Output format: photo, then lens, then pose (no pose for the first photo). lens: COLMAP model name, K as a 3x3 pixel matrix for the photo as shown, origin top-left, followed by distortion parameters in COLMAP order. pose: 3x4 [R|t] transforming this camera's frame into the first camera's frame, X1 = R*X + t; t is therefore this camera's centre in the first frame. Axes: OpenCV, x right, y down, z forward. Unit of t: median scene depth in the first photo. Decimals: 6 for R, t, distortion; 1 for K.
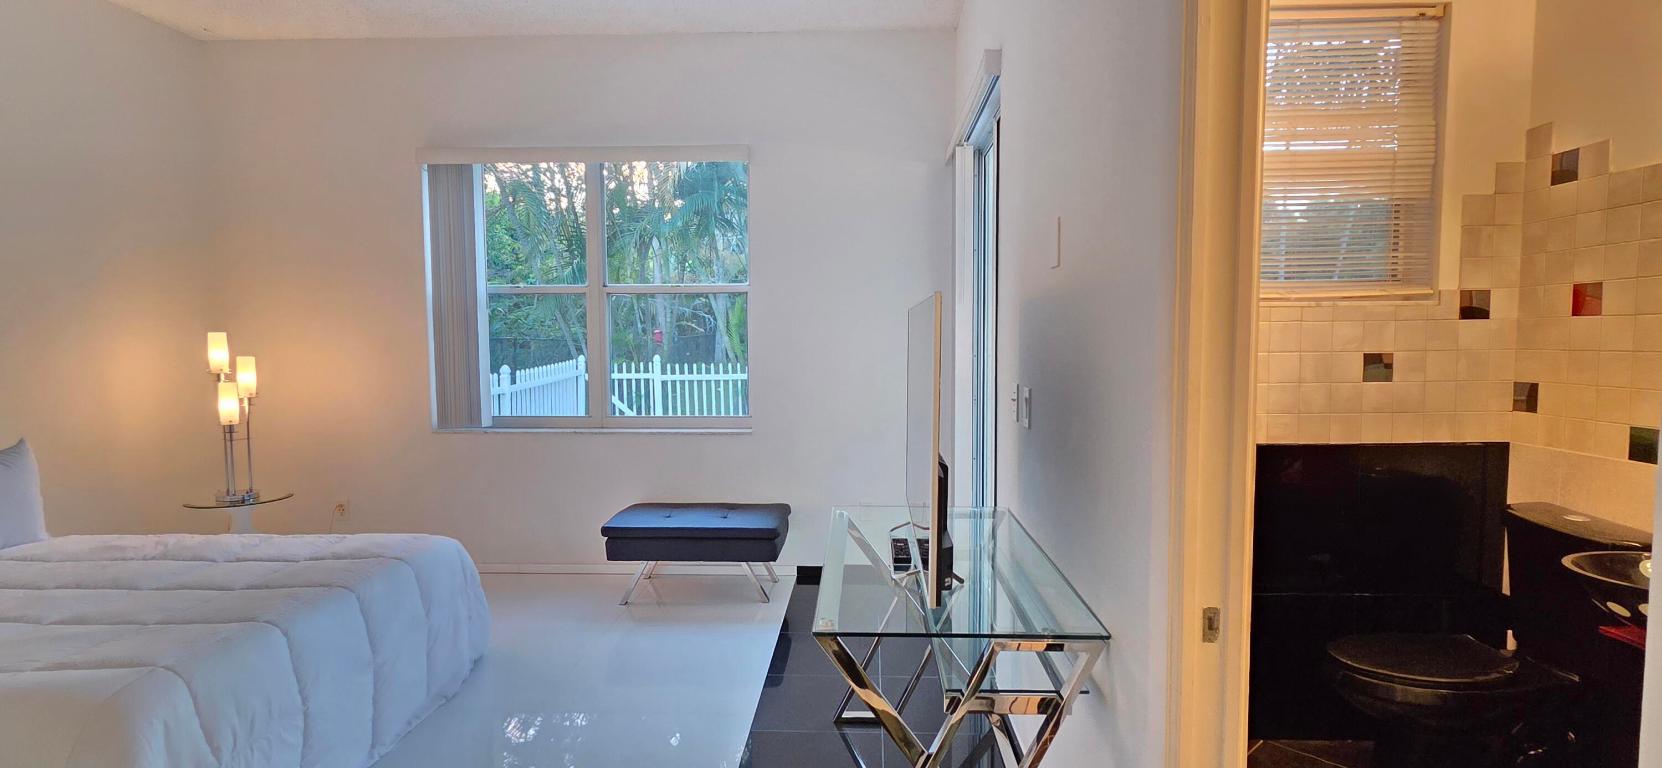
lens RADIAL K [[801.5, 0, 839.3], [0, 801.5, 389.2], [0, 0, 1]] dist [0.002045, -0.000875]
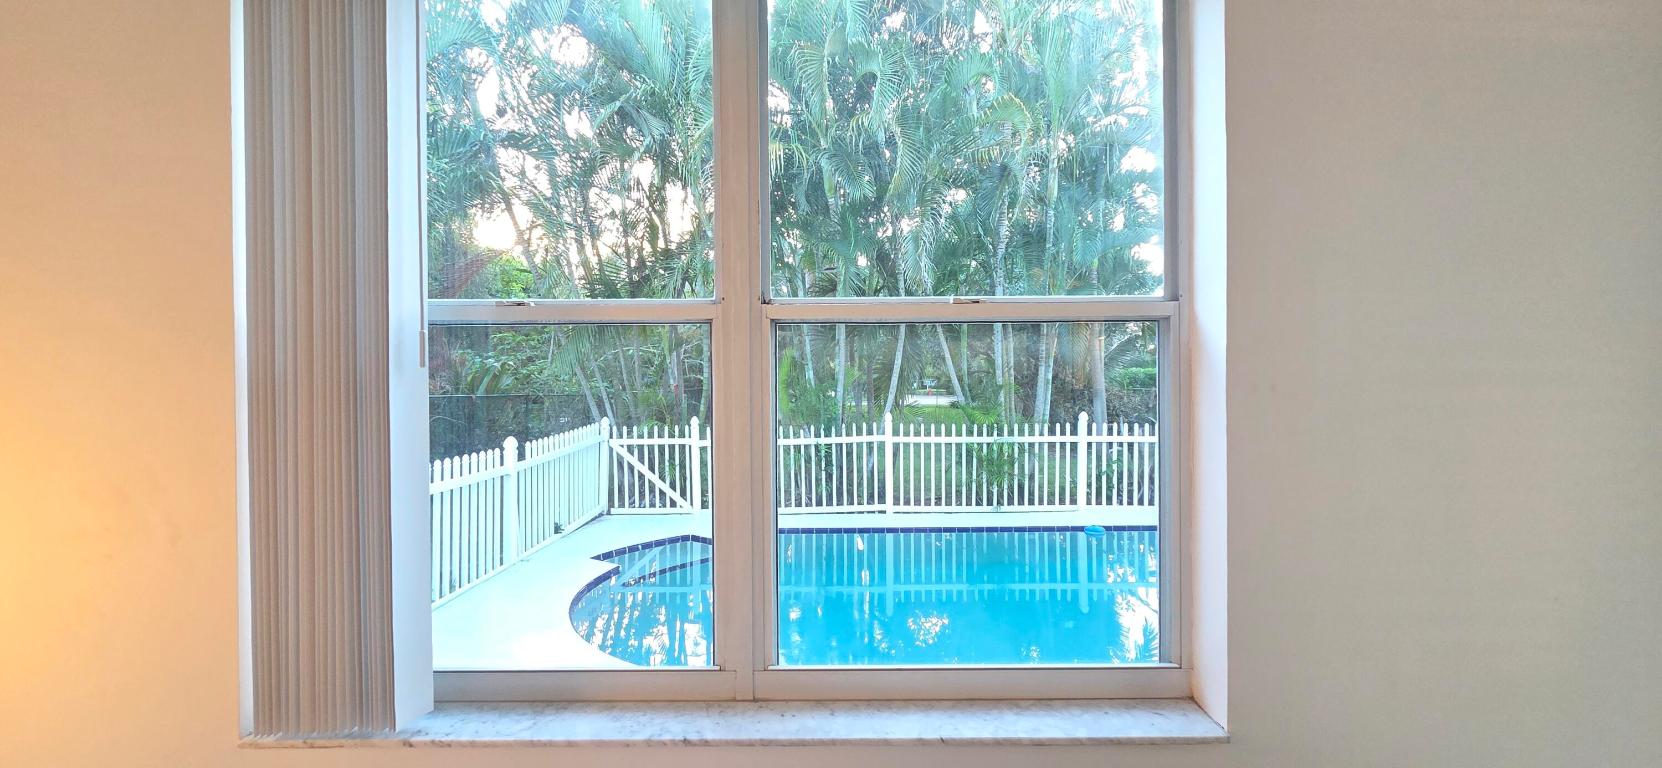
lens RADIAL K [[678.0, 0, 833.9], [0, 678.0, 389.4], [0, 0, 1]] dist [-0.000297, 0.000038]
pose [[0.999259, -0.003495, 0.038321, -0.314662], [0.005770, 0.998216, -0.059419, -0.082362], [-0.038045, 0.059596, 0.997497, 0.803310]]
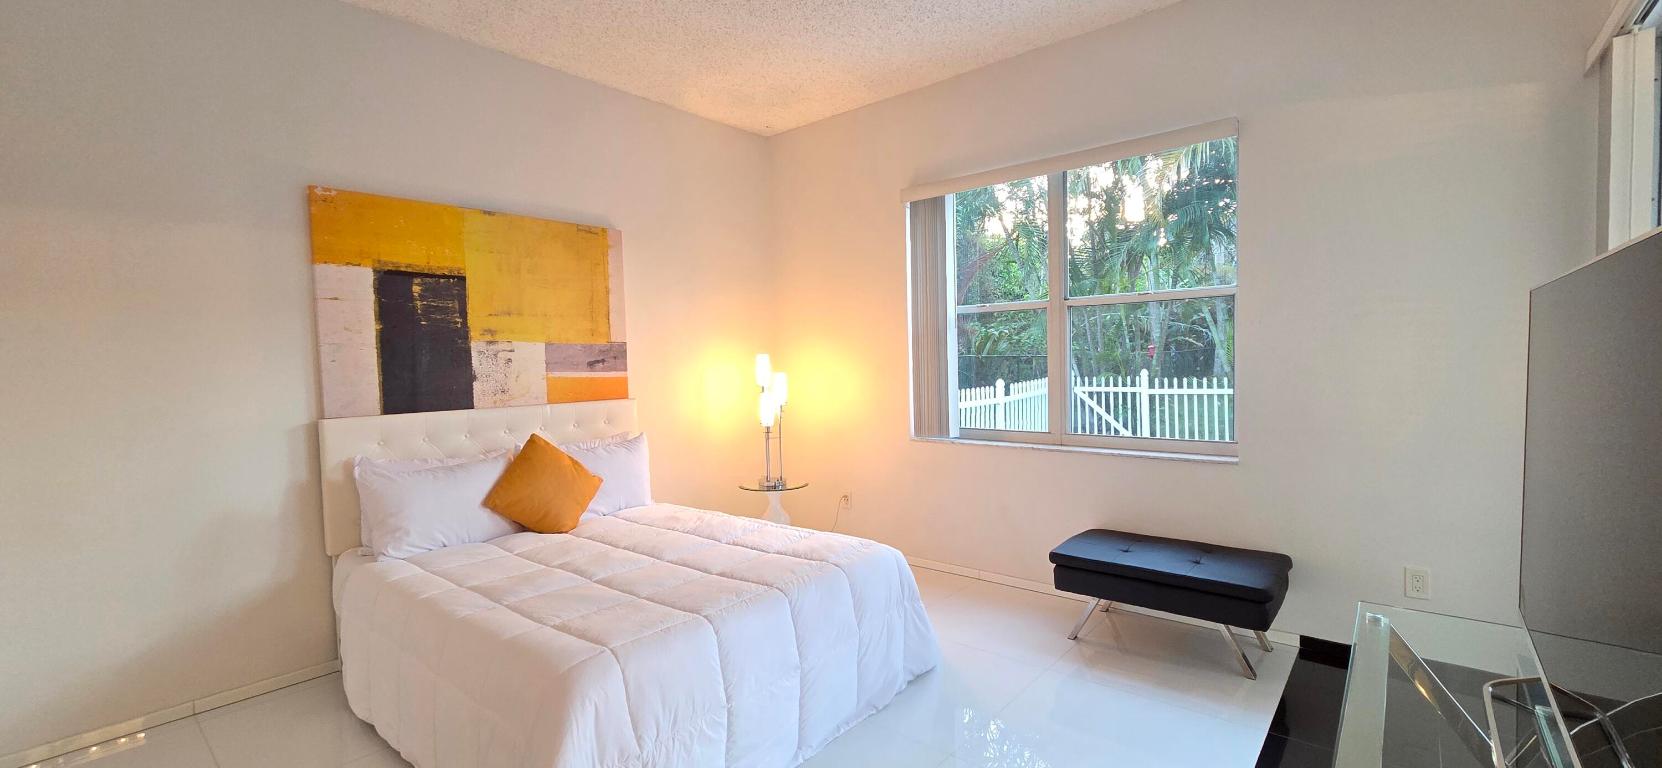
lens RADIAL K [[678.0, 0, 833.9], [0, 678.0, 389.4], [0, 0, 1]] dist [-0.000297, 0.000038]
pose [[0.784737, 0.011017, -0.619731, -0.002652], [-0.019331, 0.999791, -0.006705, -0.010129], [0.619527, 0.017241, 0.784786, 0.208973]]
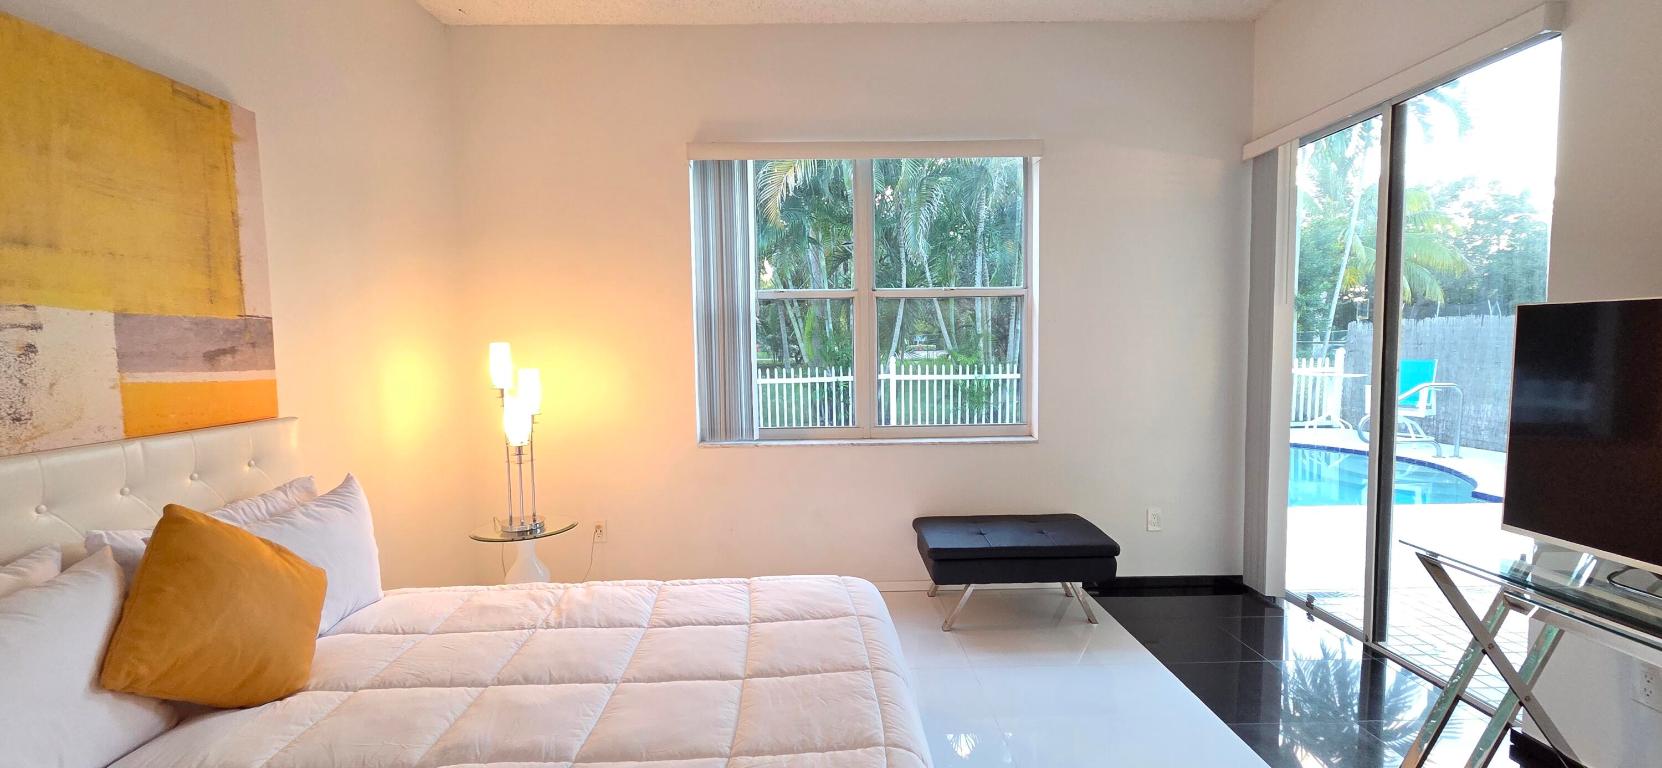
lens RADIAL K [[678.0, 0, 833.9], [0, 678.0, 389.4], [0, 0, 1]] dist [-0.000297, 0.000038]
pose [[0.998489, -0.015241, 0.052803, -0.442316], [0.015078, 0.999880, 0.003490, -0.016321], [-0.052850, -0.002689, 0.998599, 0.223115]]
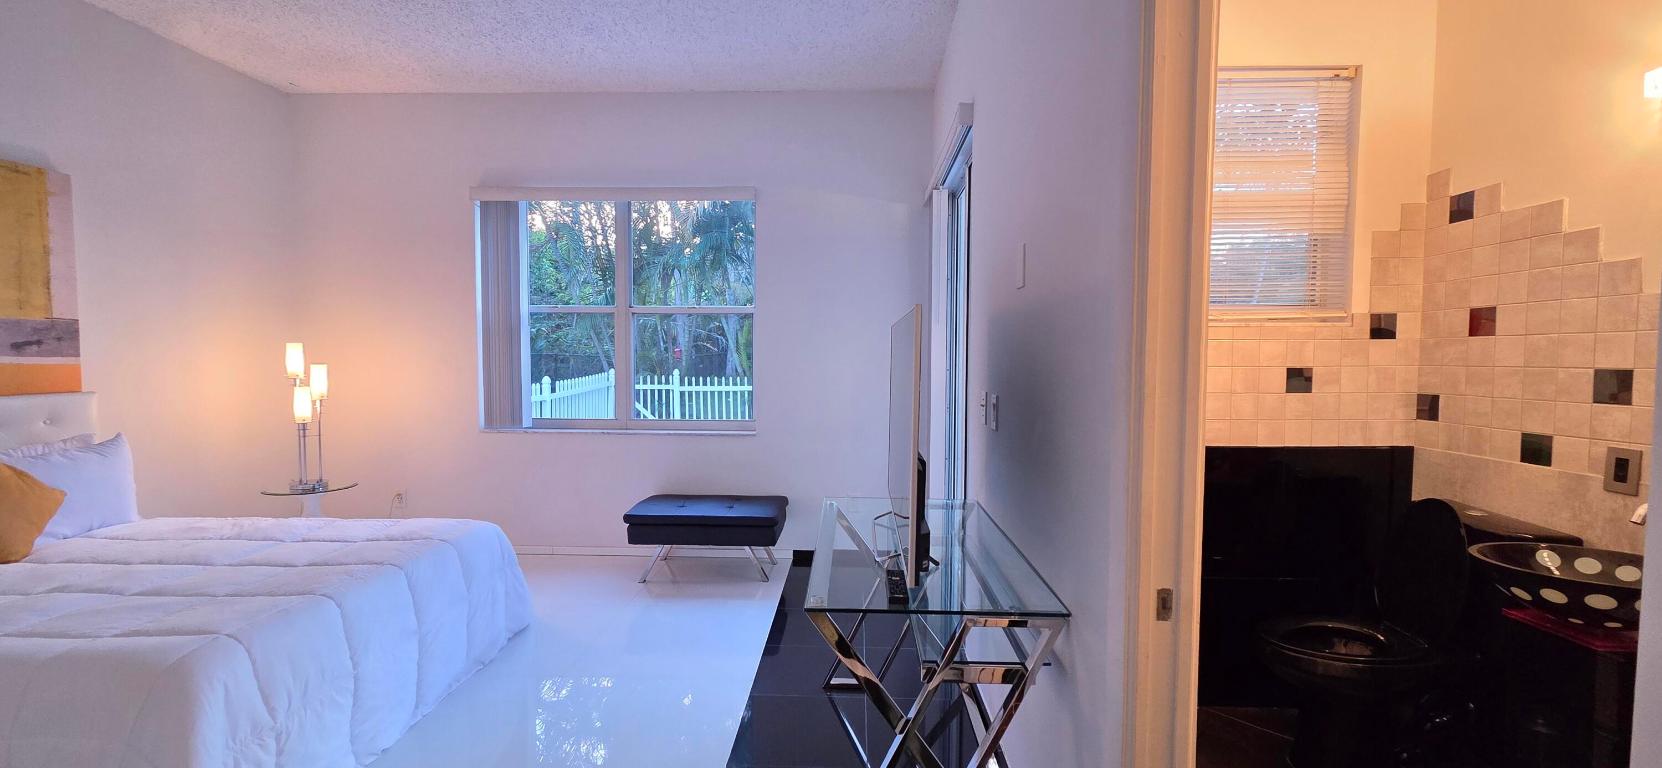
lens RADIAL K [[678.0, 0, 833.9], [0, 678.0, 389.4], [0, 0, 1]] dist [-0.000297, 0.000038]
pose [[0.999955, 0.008914, 0.003089, 0.001089], [-0.008859, 0.999810, -0.017374, 0.005624], [-0.003243, 0.017346, 0.999844, 0.020231]]
